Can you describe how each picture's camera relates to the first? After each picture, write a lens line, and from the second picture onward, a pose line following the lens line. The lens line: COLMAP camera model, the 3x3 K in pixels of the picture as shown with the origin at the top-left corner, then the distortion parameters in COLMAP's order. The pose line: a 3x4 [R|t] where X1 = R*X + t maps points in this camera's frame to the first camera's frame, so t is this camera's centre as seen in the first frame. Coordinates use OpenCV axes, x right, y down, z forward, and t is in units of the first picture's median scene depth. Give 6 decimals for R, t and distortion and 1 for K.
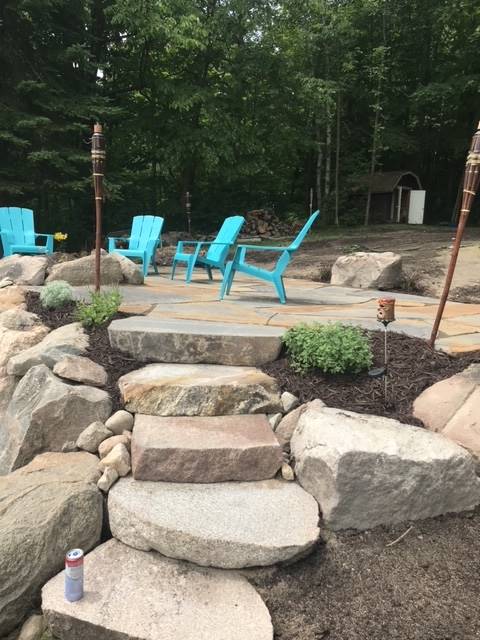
lens RADIAL K [[528.9, 0, 240.4], [0, 528.9, 319.3], [0, 0, 1]] dist [0.048310, -0.056734]
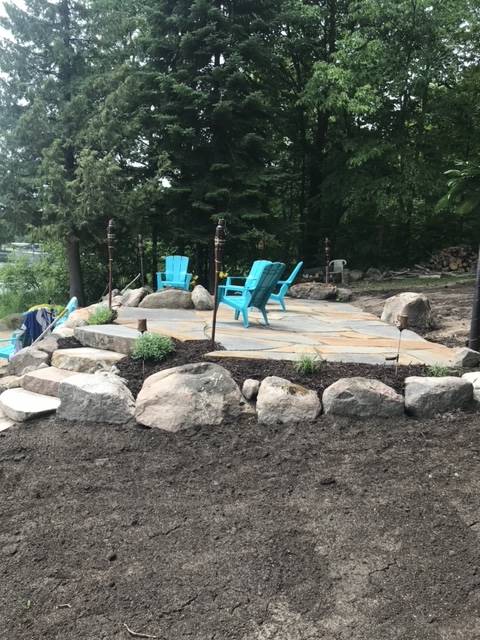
lens RADIAL K [[528.9, 0, 240.2], [0, 528.9, 320.6], [0, 0, 1]] dist [0.048310, -0.056734]
pose [[0.832918, 0.059505, -0.550188, 0.766831], [-0.089280, 0.995627, -0.027478, -0.005819], [0.546147, 0.072008, 0.834588, -0.179561]]
